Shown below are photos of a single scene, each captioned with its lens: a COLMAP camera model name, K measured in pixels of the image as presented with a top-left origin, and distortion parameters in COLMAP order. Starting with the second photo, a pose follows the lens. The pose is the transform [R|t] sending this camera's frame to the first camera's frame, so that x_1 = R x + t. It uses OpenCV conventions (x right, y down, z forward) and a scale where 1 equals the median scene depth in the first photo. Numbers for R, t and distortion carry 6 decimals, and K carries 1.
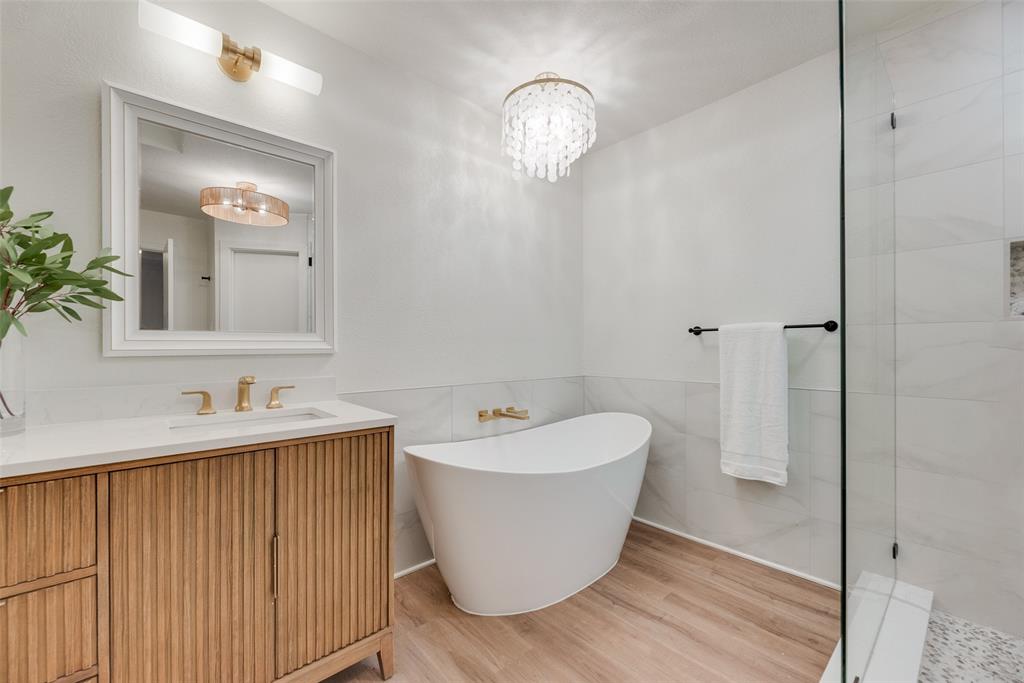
lens RADIAL K [[415.3, 0, 514.2], [0, 415.3, 347.4], [0, 0, 1]] dist [-0.004028, 0.000529]
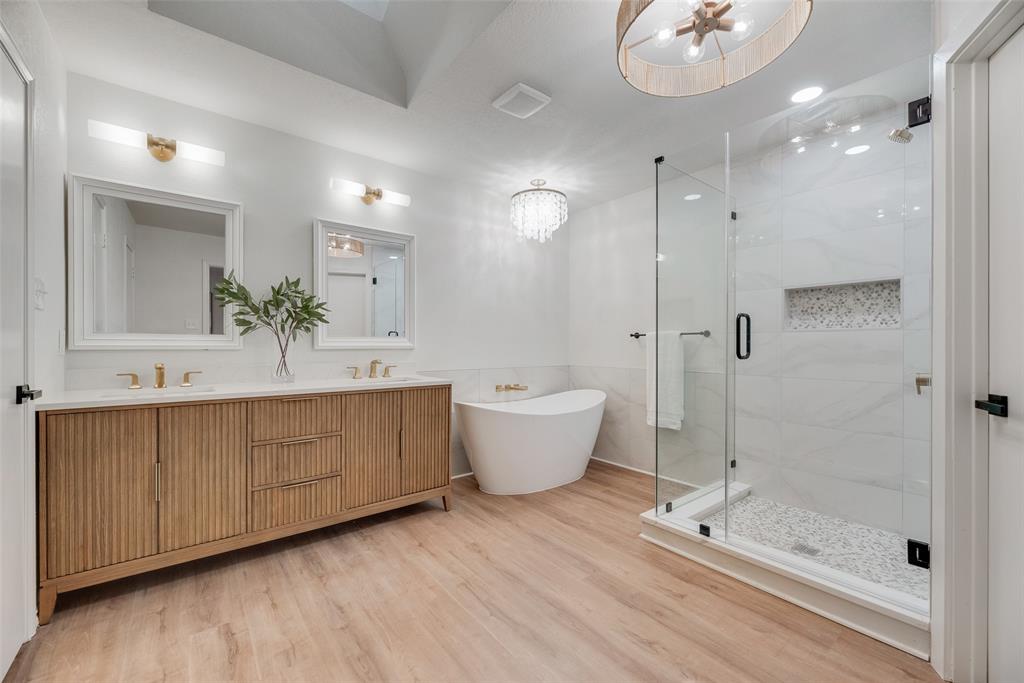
lens RADIAL K [[415.3, 0, 511.5], [0, 415.3, 345.2], [0, 0, 1]] dist [-0.004028, 0.000529]
pose [[0.997958, 0.004236, -0.063739, 0.096879], [-0.004237, 0.999991, 0.000120, -0.001945], [0.063739, 0.000151, 0.997967, -0.759666]]
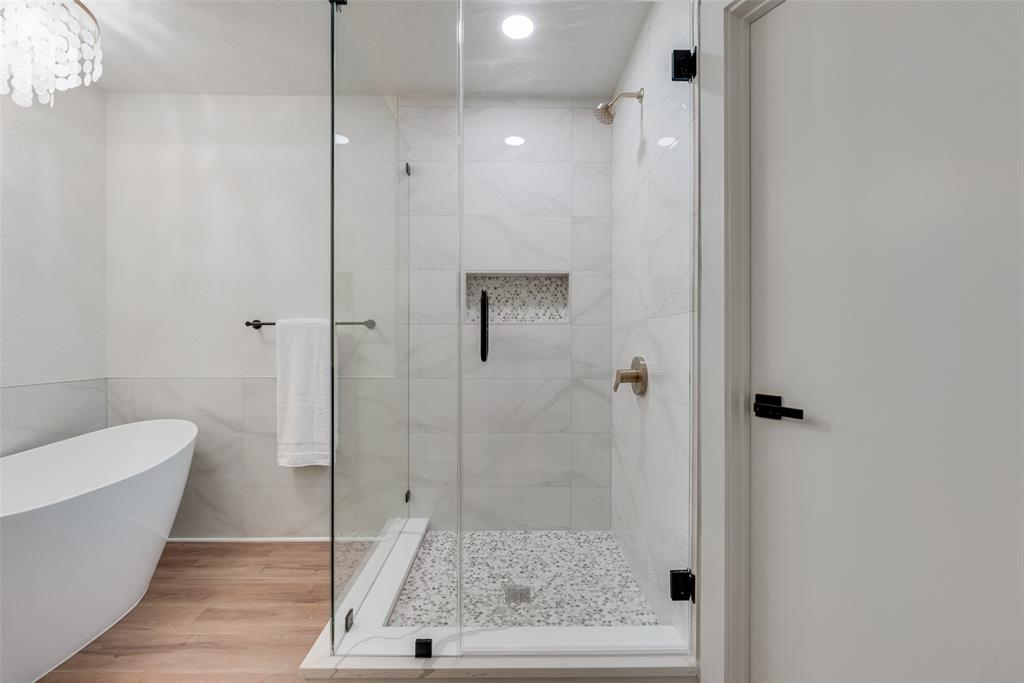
lens RADIAL K [[415.3, 0, 514.3], [0, 415.3, 343.1], [0, 0, 1]] dist [-0.004028, 0.000529]
pose [[0.657457, 0.001279, 0.753491, 0.141901], [-0.003719, 0.999992, 0.001548, 0.000569], [-0.753483, -0.003819, 0.657456, -0.116147]]
